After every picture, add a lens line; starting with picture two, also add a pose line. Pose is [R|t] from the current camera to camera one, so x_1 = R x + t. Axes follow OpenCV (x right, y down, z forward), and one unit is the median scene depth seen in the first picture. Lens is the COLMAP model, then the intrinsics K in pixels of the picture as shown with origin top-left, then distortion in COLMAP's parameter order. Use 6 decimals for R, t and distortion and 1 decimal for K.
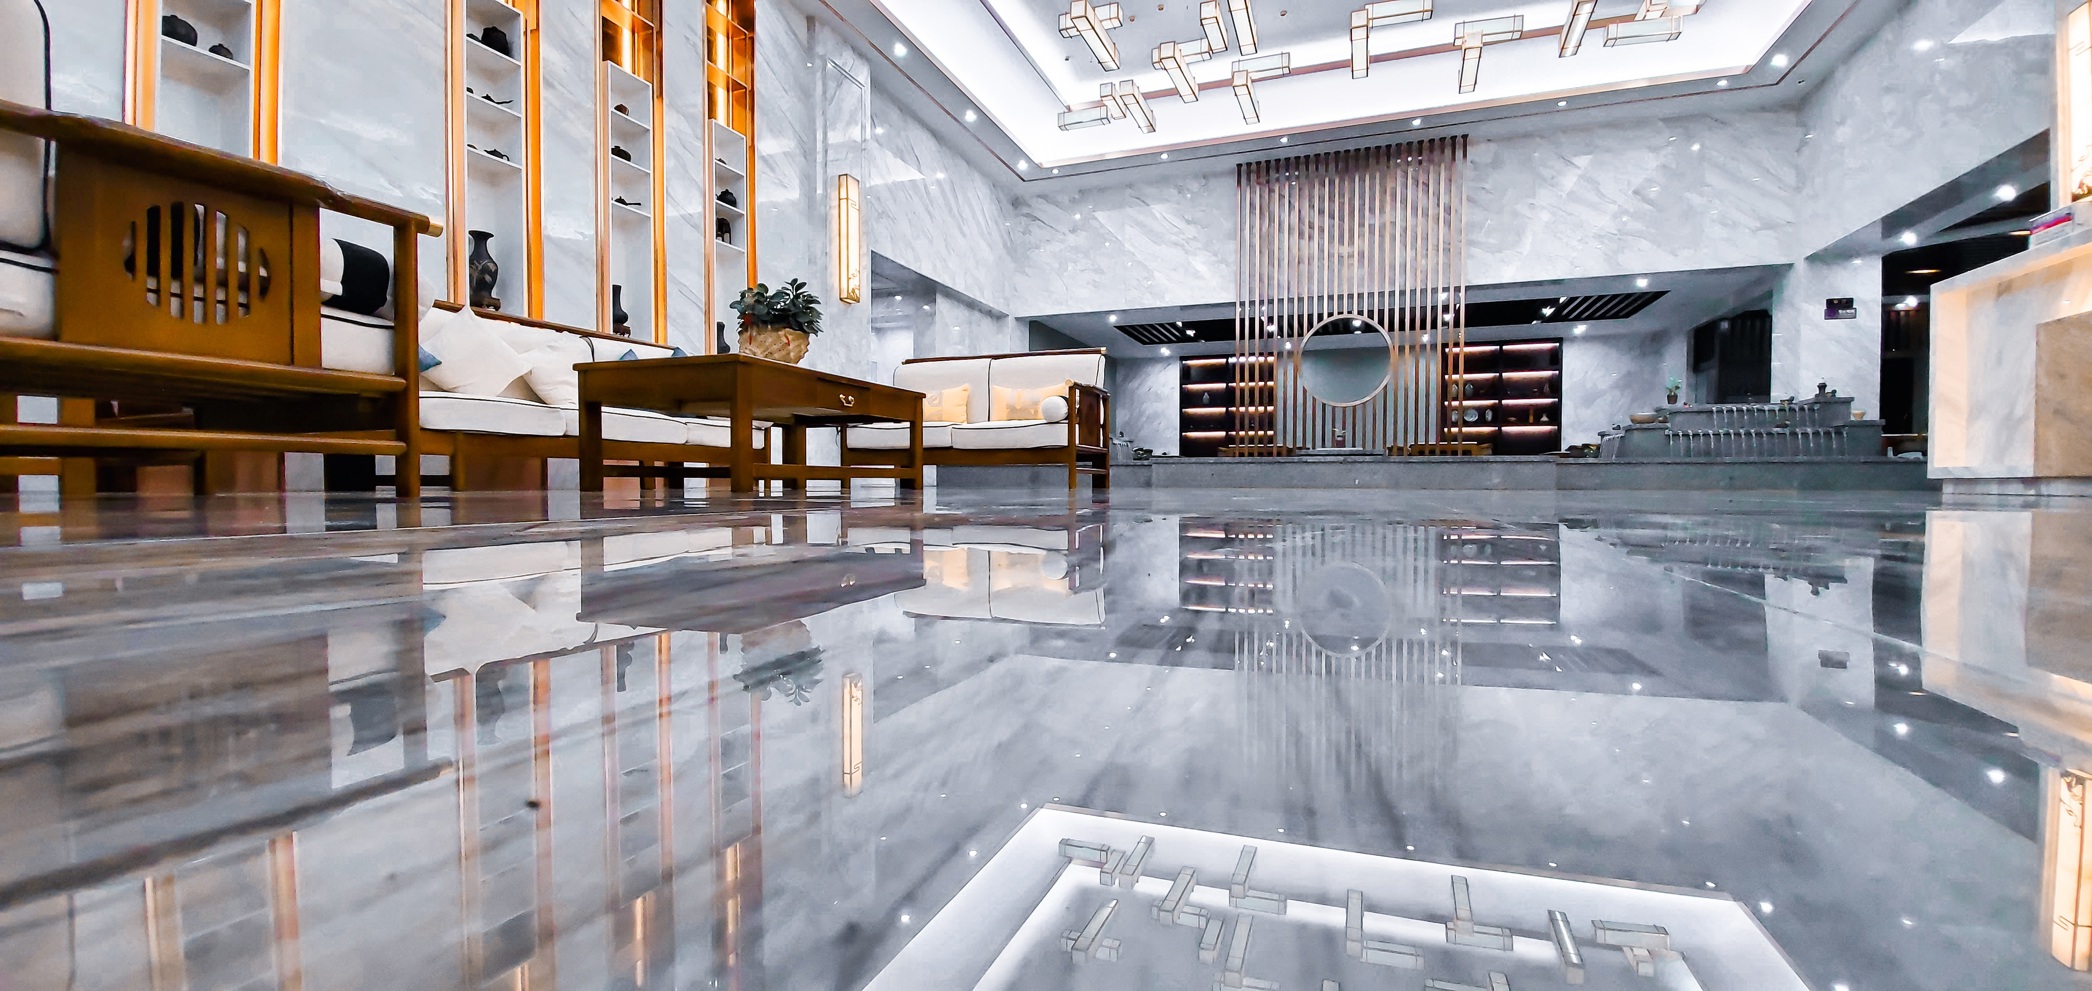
lens RADIAL K [[814.4, 0, 1071.1], [0, 814.4, 499.5], [0, 0, 1]] dist [0.015452, -0.016154]
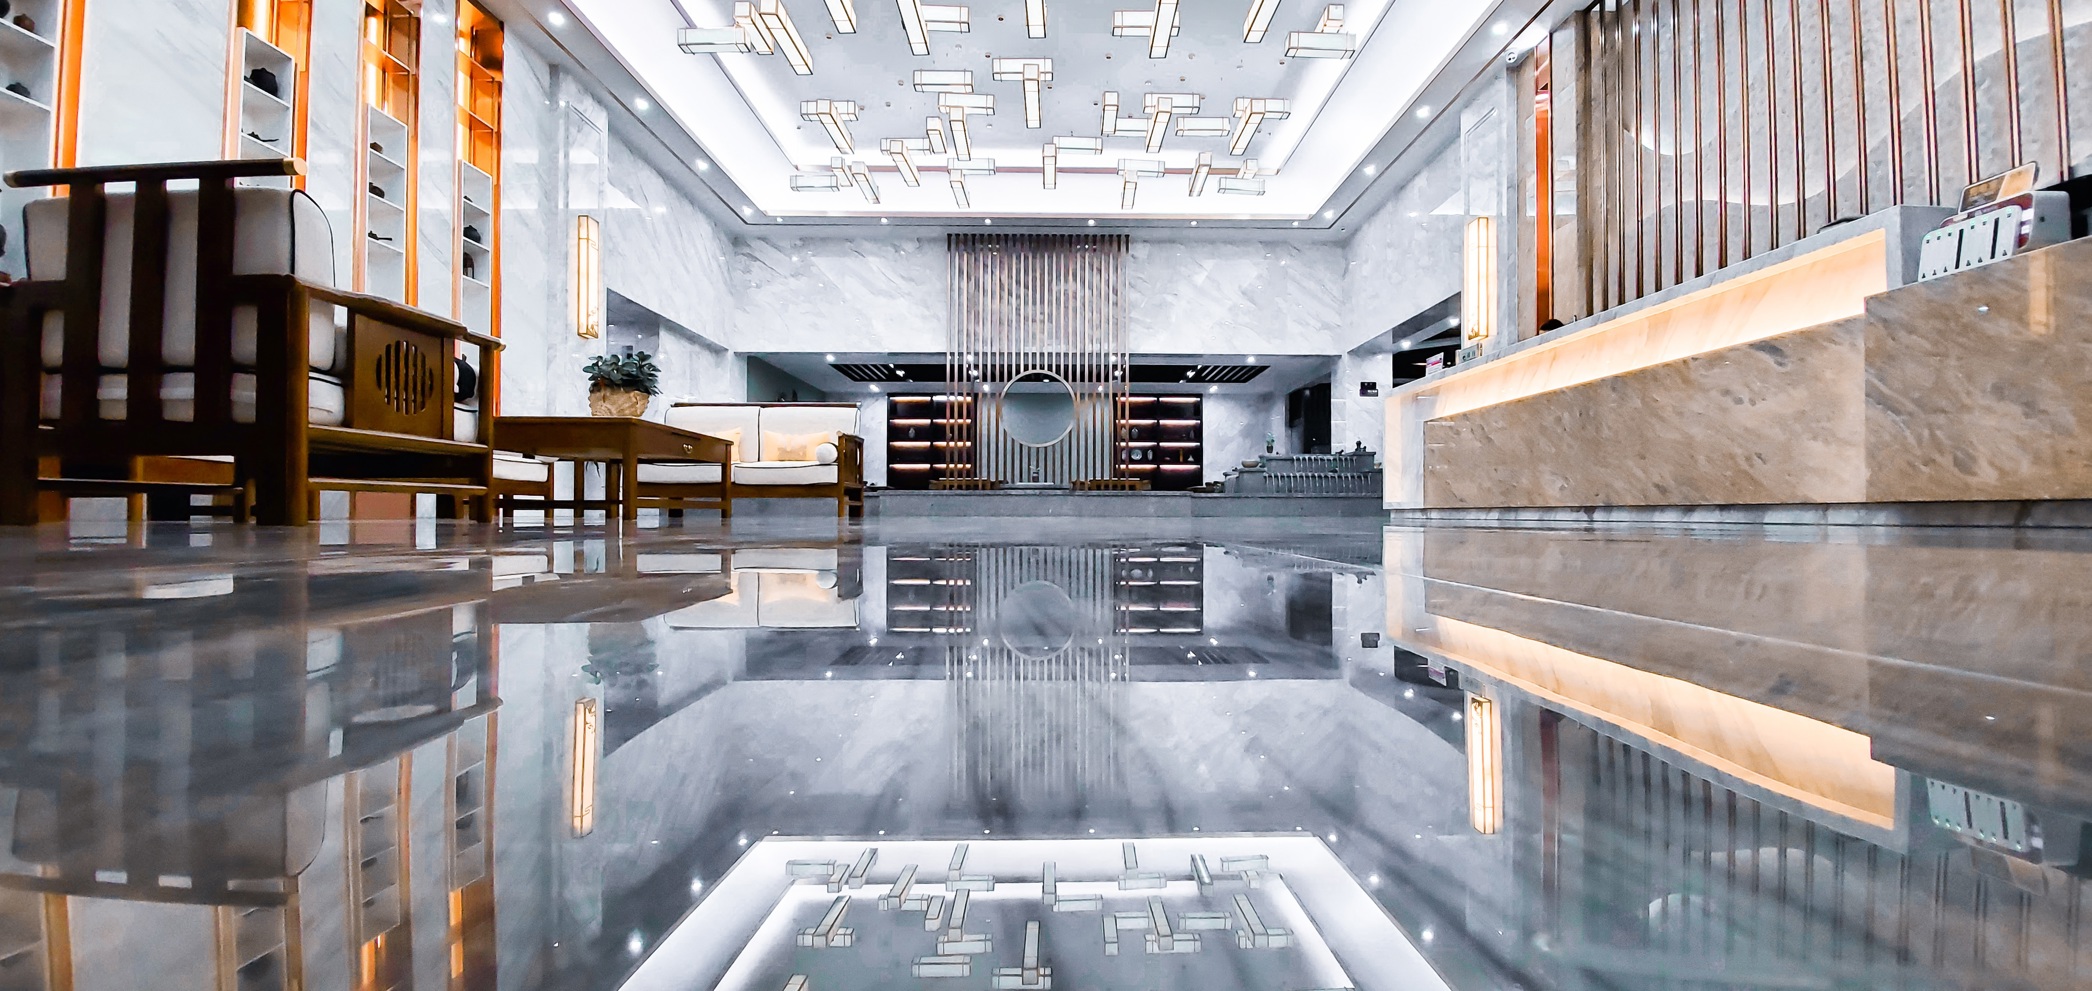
lens RADIAL K [[814.4, 0, 1071.1], [0, 814.4, 499.5], [0, 0, 1]] dist [0.015452, -0.016154]
pose [[0.931490, 0.004634, 0.363738, -0.051002], [0.008483, 0.999370, -0.034456, 0.002342], [-0.363668, 0.035180, 0.930864, -0.117071]]
